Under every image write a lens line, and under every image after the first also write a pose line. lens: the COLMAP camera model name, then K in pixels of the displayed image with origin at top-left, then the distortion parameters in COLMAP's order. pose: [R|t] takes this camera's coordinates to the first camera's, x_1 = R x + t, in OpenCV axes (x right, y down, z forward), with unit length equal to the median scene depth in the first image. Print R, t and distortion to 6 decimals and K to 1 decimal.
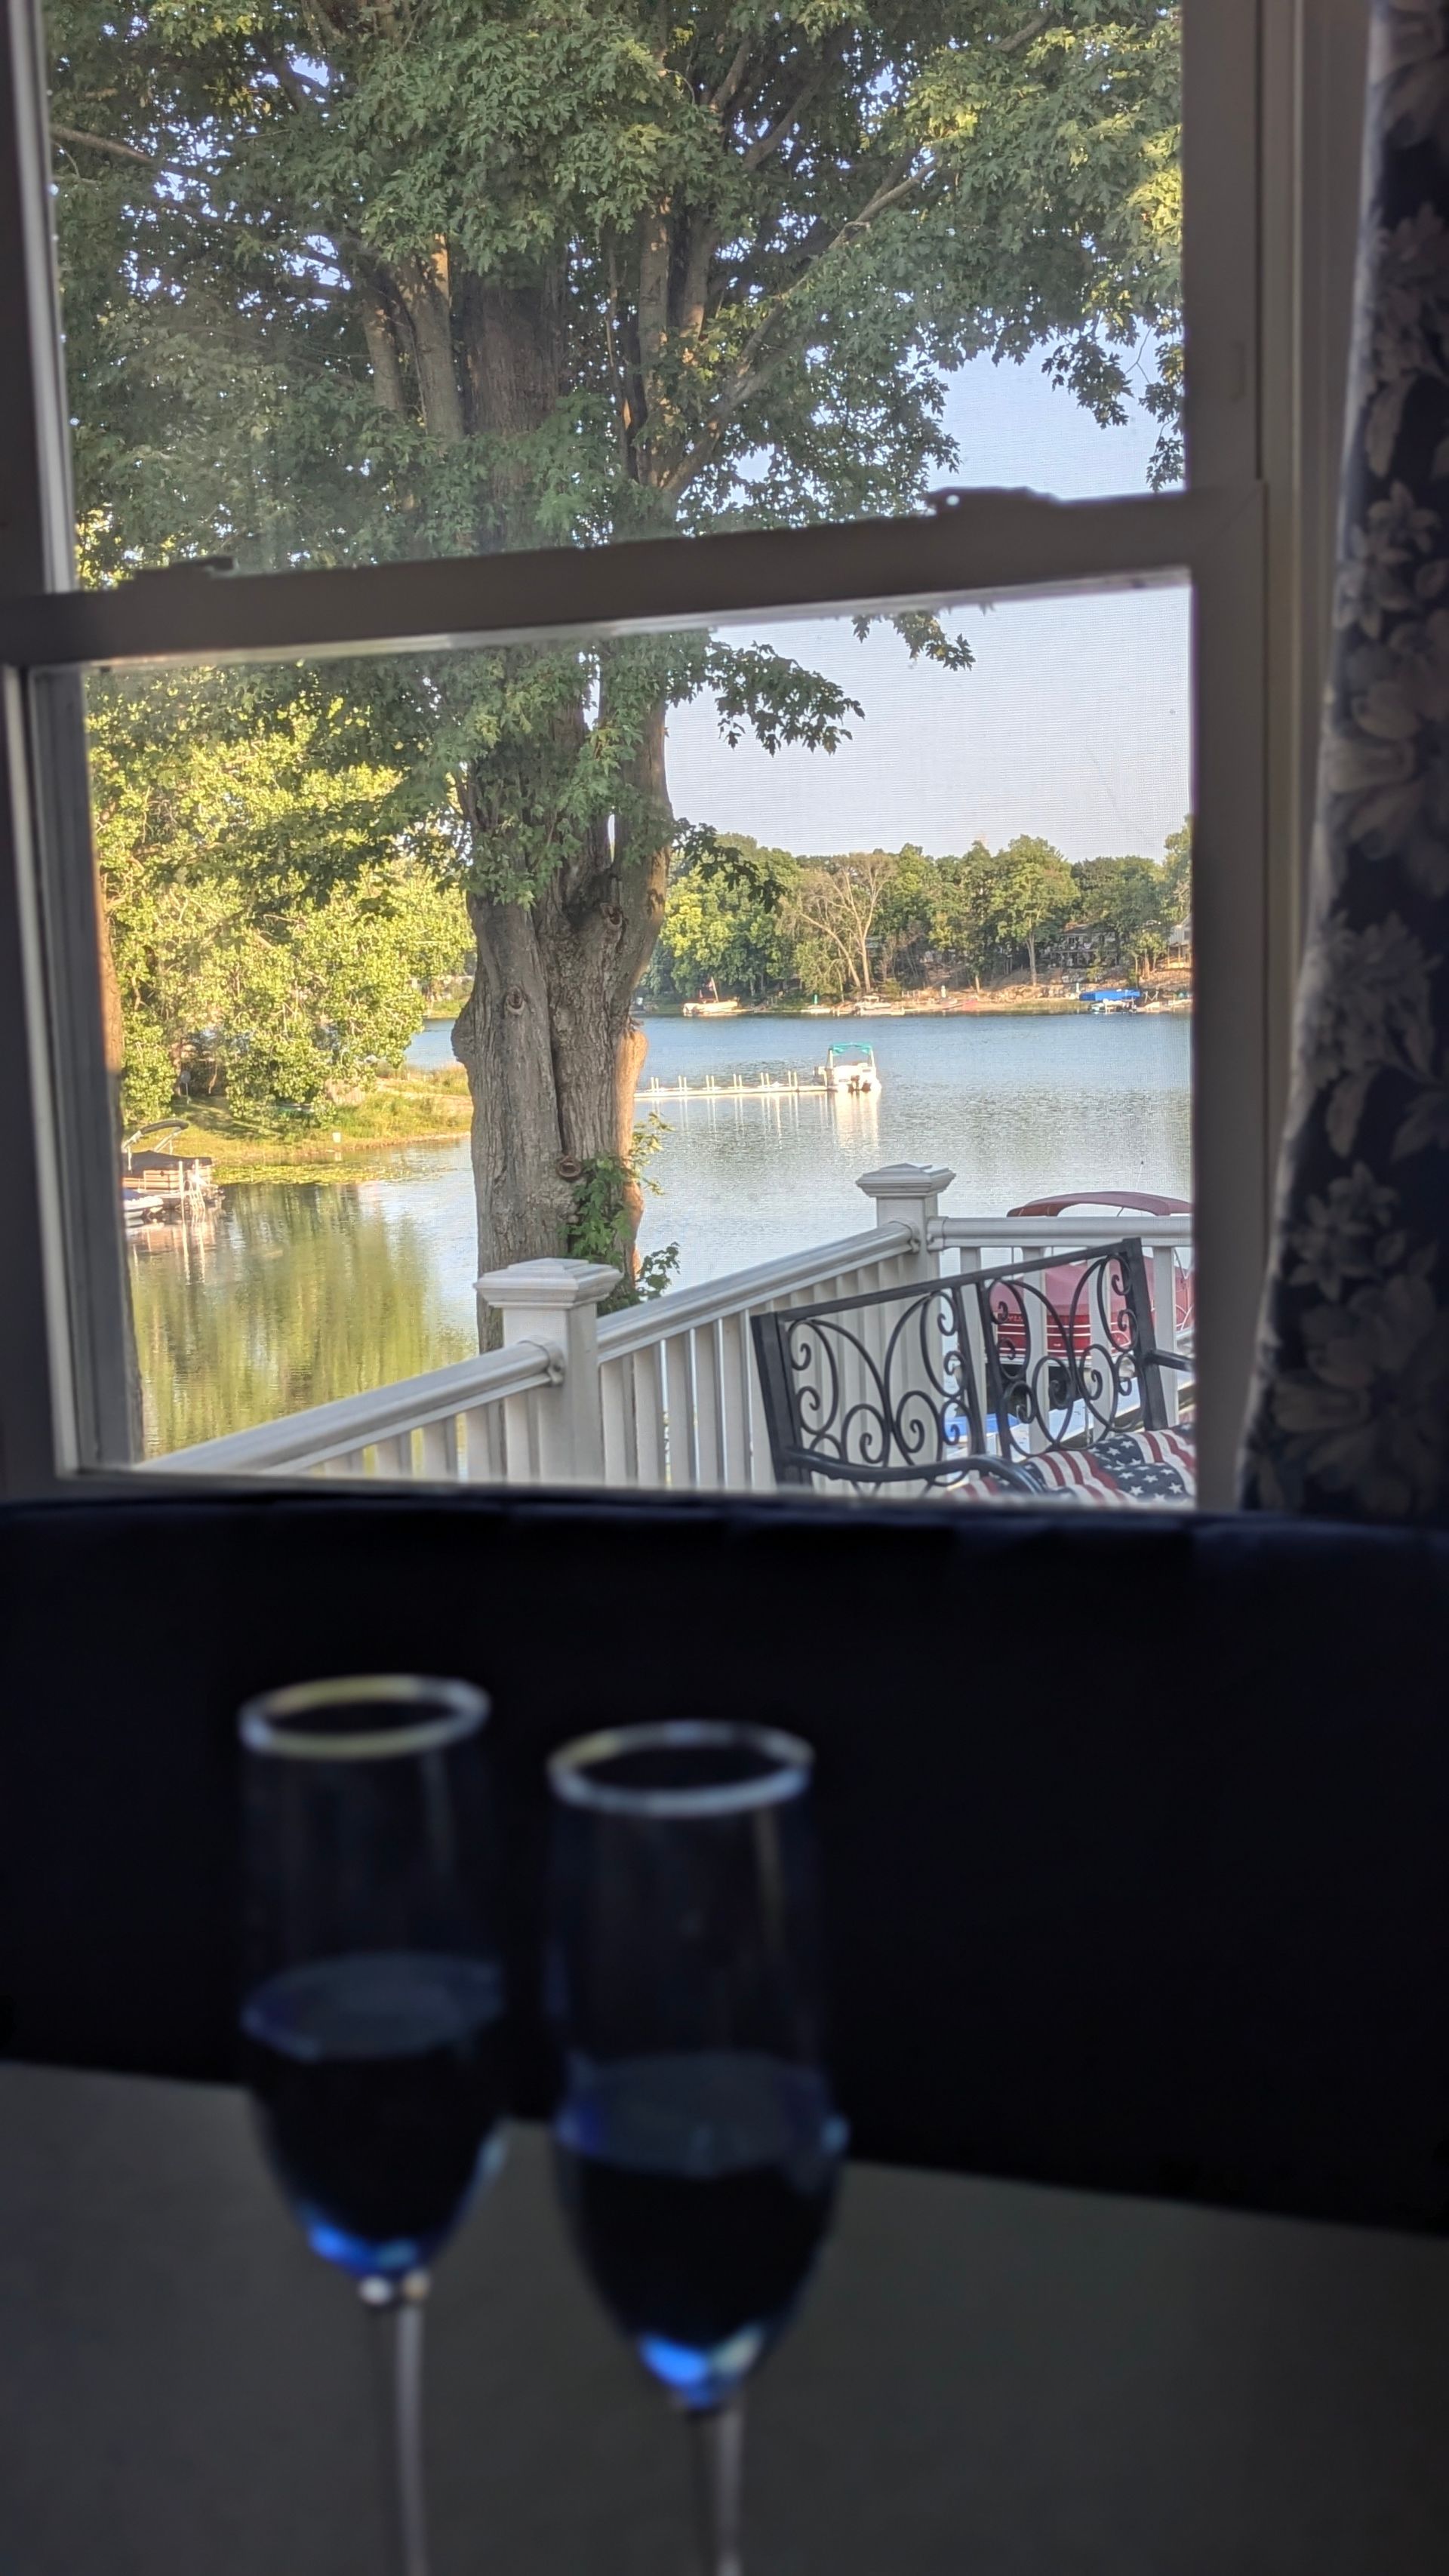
lens RADIAL K [[2758.7, 0, 724.5], [0, 2758.7, 1288.0], [0, 0, 1]] dist [0.151976, -0.278747]
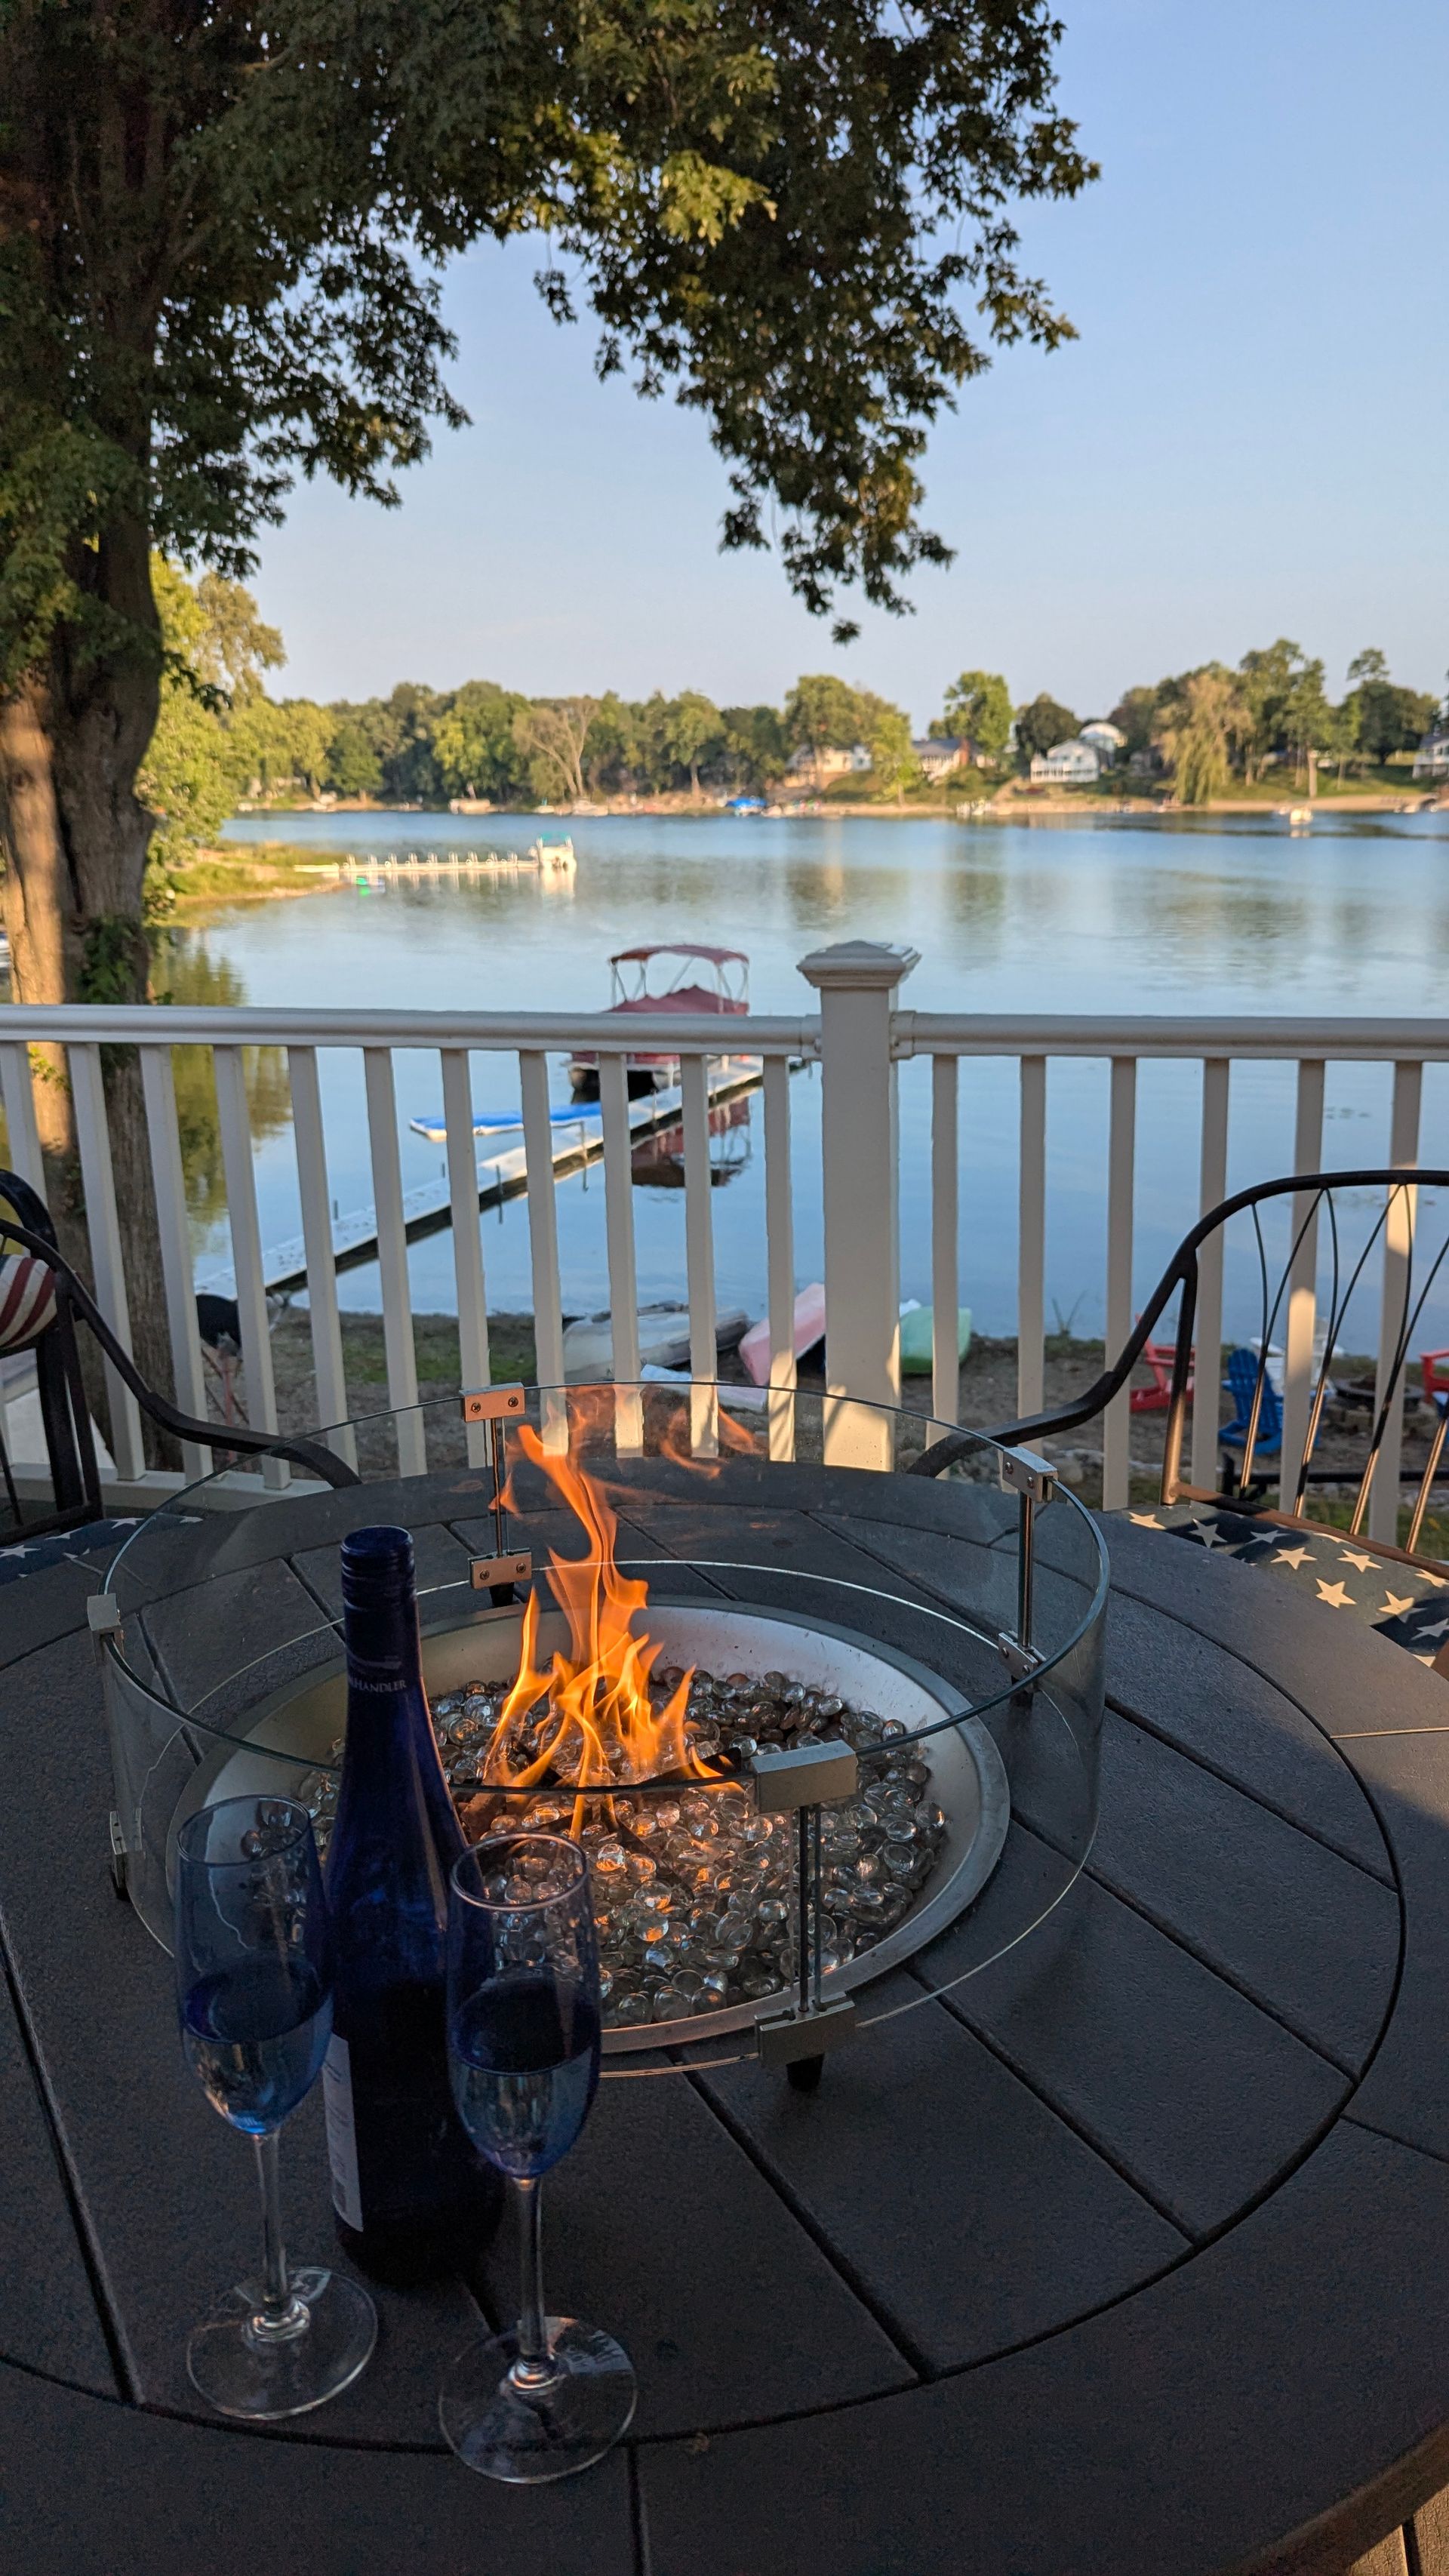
lens RADIAL K [[1876.5, 0, 748.6], [0, 1876.5, 1240.8], [0, 0, 1]] dist [0.031205, -0.003703]
pose [[0.990954, -0.011934, 0.133673, 0.190320], [-0.004754, 0.992292, 0.123832, -0.014289], [-0.134120, -0.123347, 0.983258, 0.206540]]
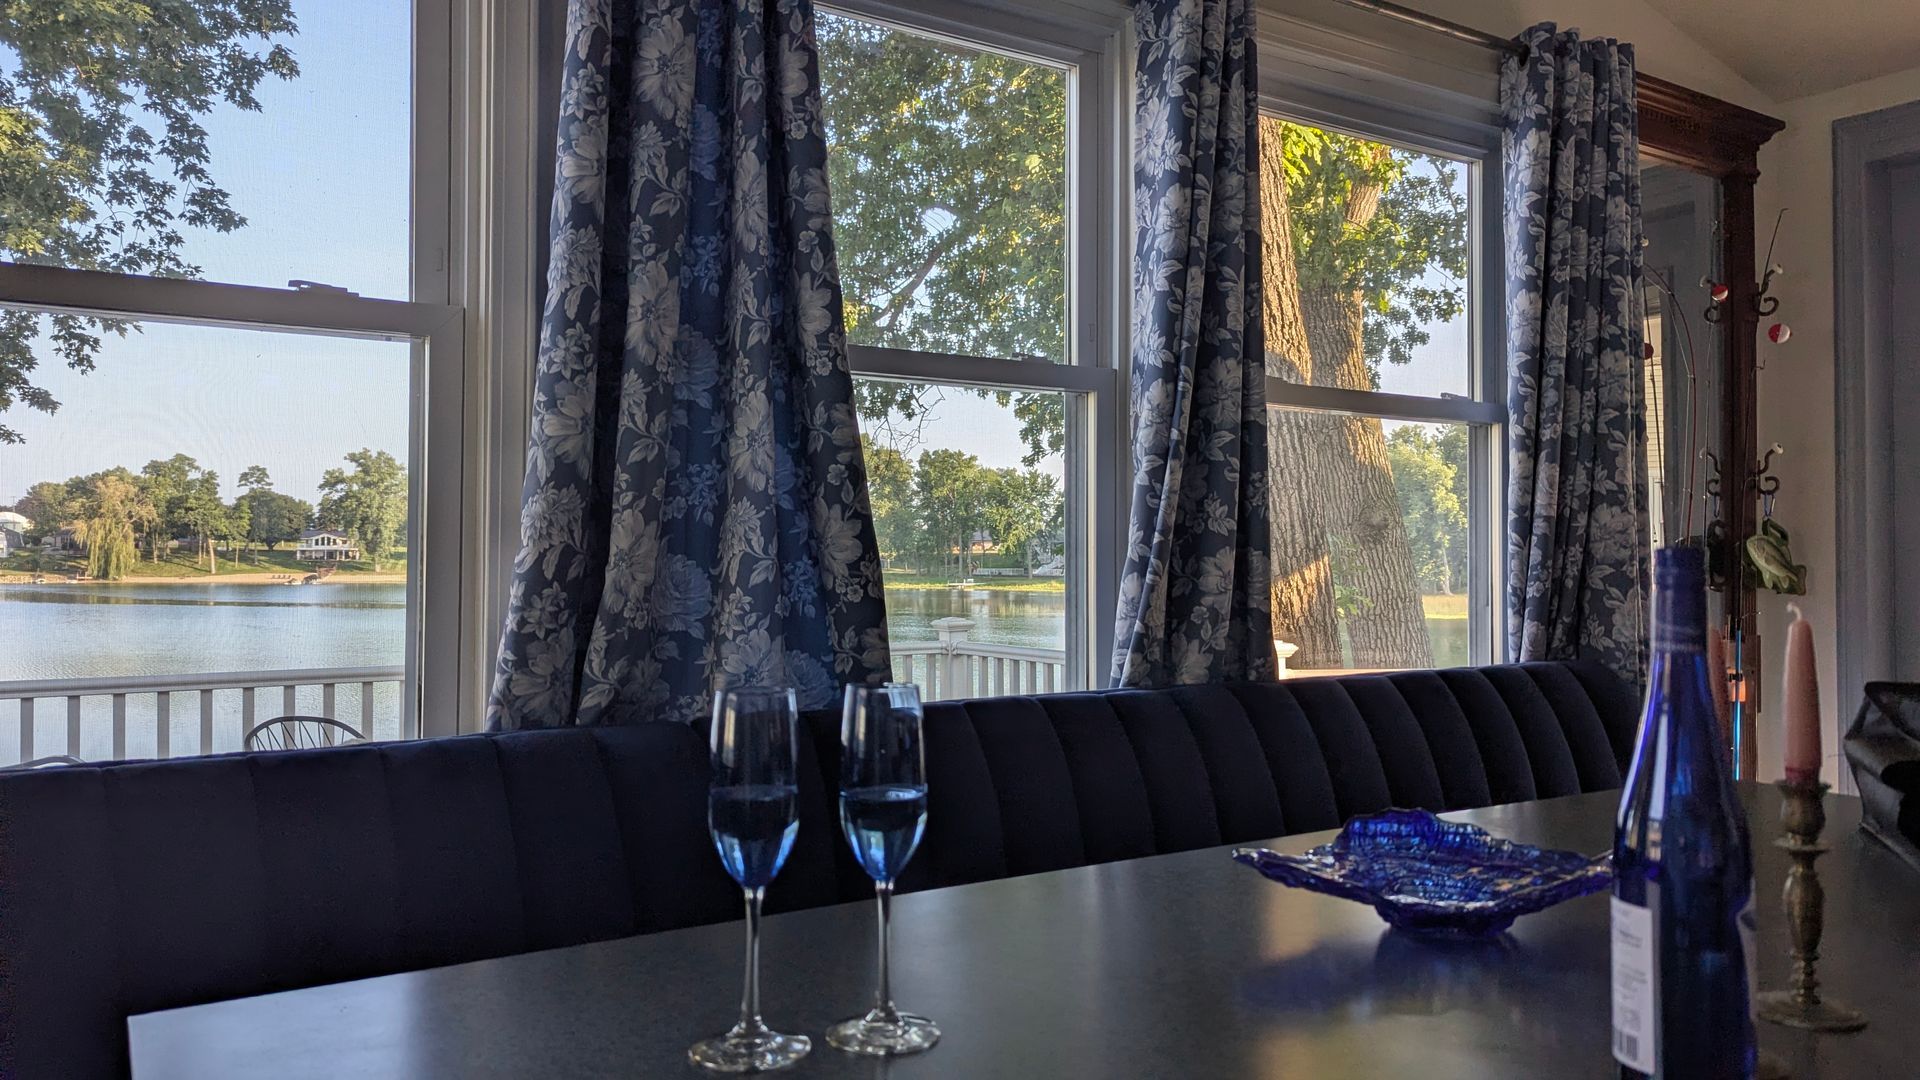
lens RADIAL K [[1375.5, 0, 990.8], [0, 1375.5, 528.0], [0, 0, 1]] dist [0.065351, -0.057968]
pose [[0.598026, 0.050753, 0.799868, -0.075388], [0.067710, 0.991226, -0.113518, 0.010515], [-0.798611, 0.122046, 0.589343, -0.007218]]
